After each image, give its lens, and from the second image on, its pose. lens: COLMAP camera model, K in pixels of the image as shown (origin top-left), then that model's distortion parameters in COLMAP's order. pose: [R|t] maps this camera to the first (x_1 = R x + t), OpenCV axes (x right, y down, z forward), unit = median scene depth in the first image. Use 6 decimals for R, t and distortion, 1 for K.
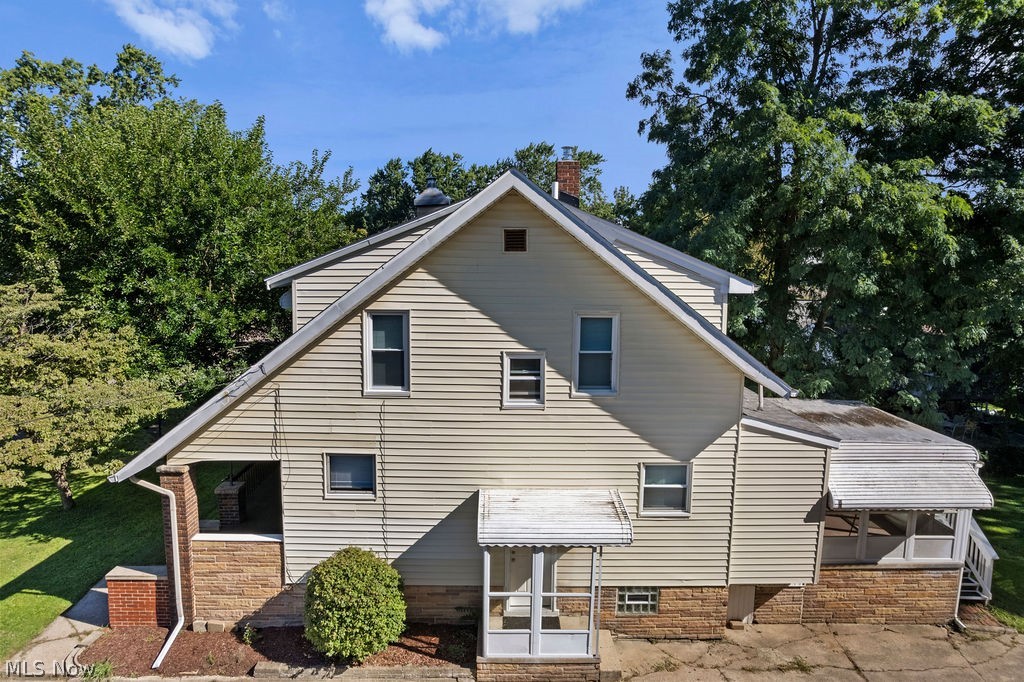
lens RADIAL K [[650.5, 0, 512.0], [0, 650.5, 341.0], [0, 0, 1]] dist [-0.092162, 0.096151]
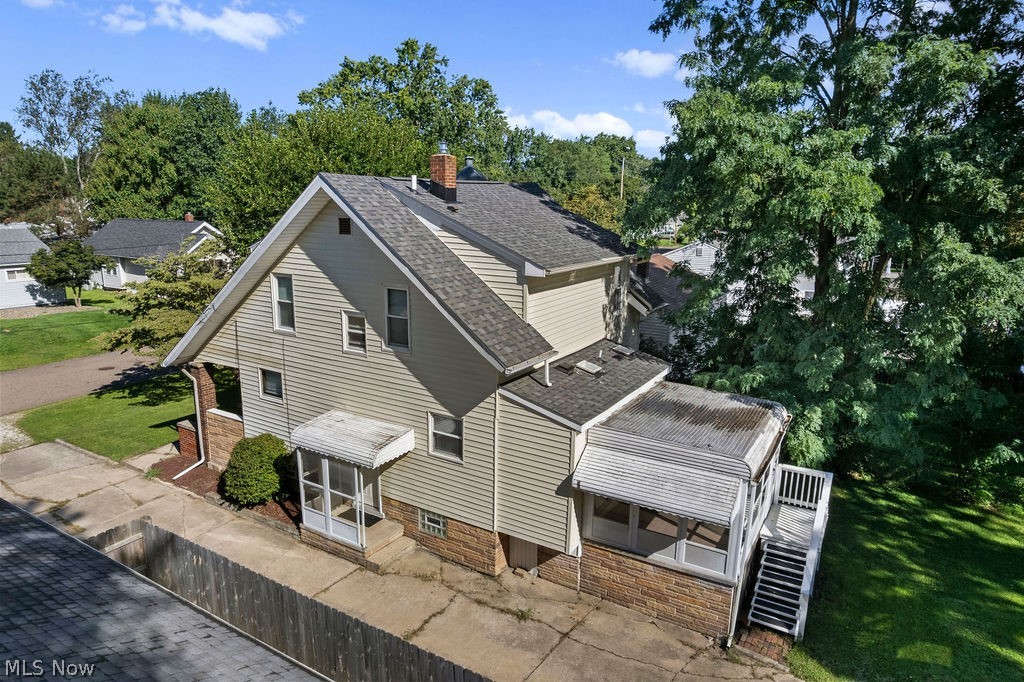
lens RADIAL K [[644.1, 0, 512.0], [0, 644.1, 341.0], [0, 0, 1]] dist [-0.035337, -0.000045]
pose [[0.847434, 0.115818, -0.518113, 0.947132], [-0.071328, 0.991904, 0.105063, -0.081364], [0.526087, -0.052078, 0.848835, 0.060941]]
